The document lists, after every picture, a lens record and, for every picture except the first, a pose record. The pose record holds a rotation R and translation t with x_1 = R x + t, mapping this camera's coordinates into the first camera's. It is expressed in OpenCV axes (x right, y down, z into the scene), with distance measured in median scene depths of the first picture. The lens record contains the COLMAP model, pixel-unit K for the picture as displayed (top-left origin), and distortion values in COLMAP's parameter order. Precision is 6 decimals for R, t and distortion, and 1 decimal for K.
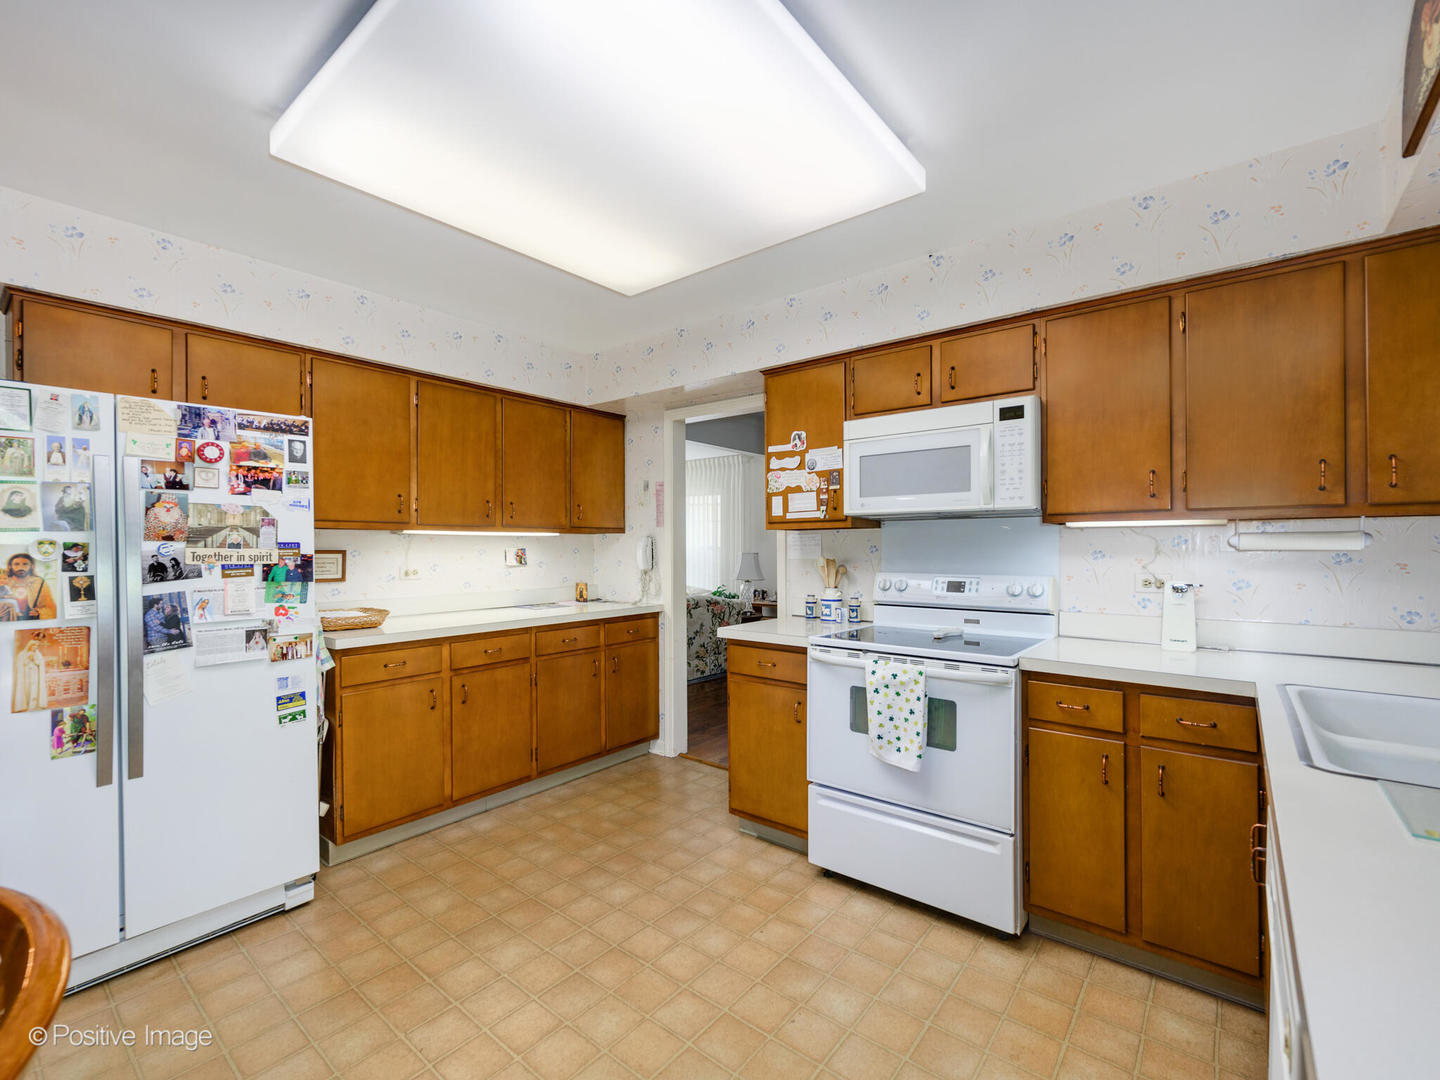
lens RADIAL K [[640.3, 0, 725.6], [0, 640.3, 545.9], [0, 0, 1]] dist [0.000257, 0.000423]
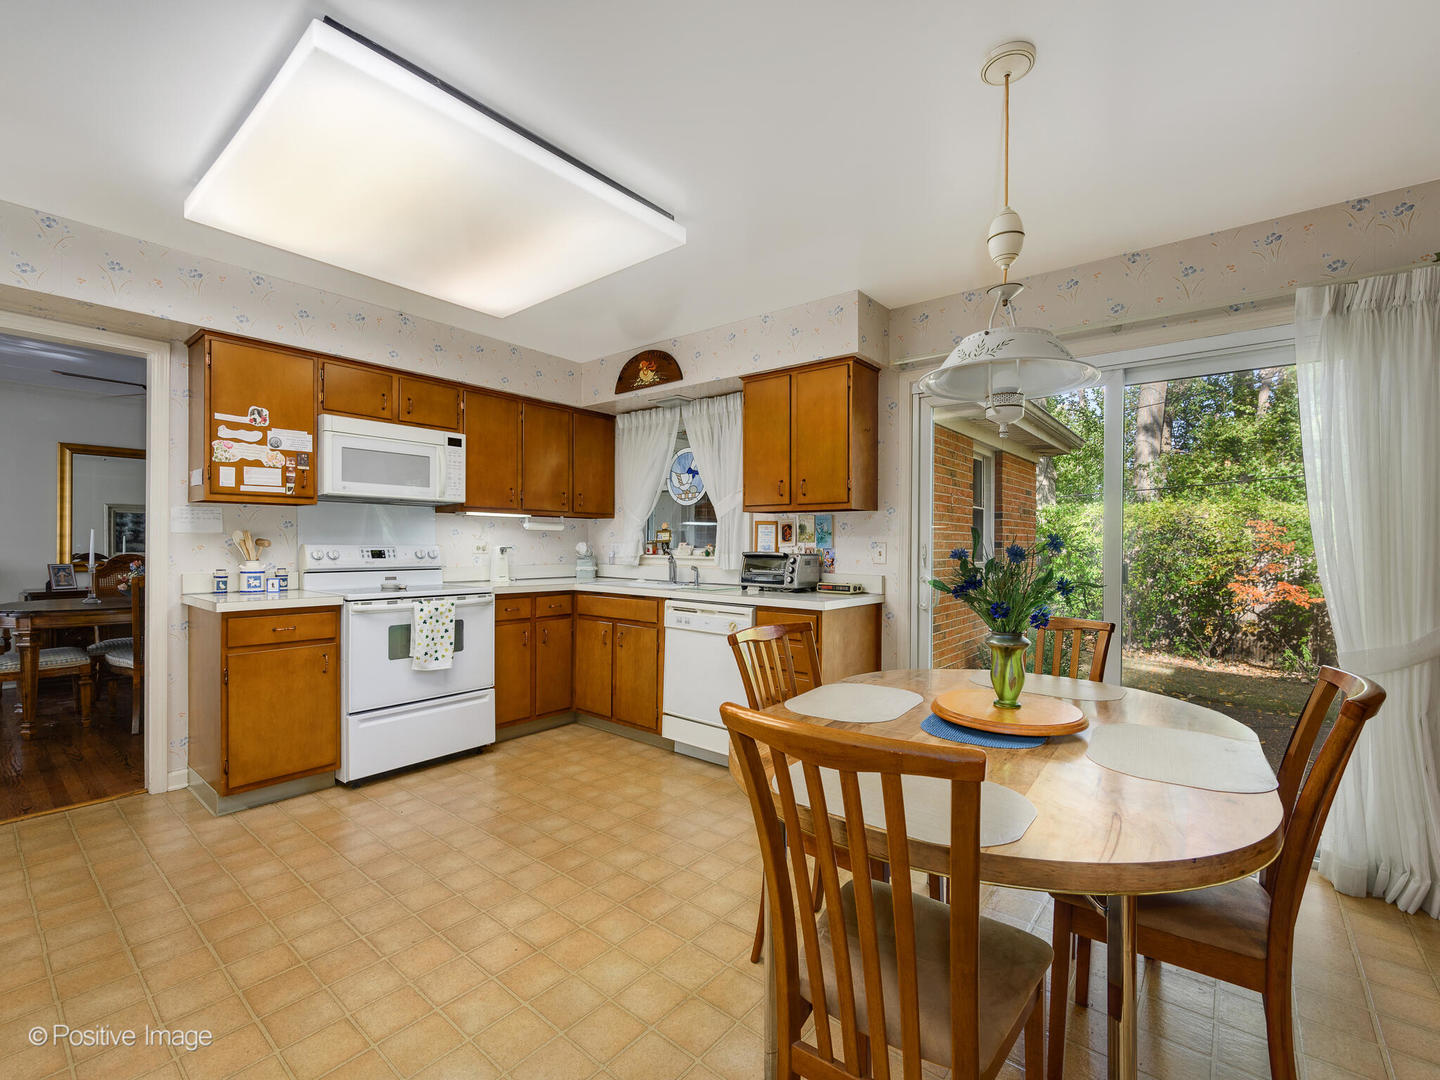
lens RADIAL K [[640.3, 0, 725.6], [0, 640.3, 545.9], [0, 0, 1]] dist [0.000257, 0.000423]
pose [[-0.001268, 0.001461, 0.999998, -1.063995], [-0.005897, 0.999982, -0.001469, 0.047541], [-0.999982, -0.005899, -0.001259, 0.290890]]
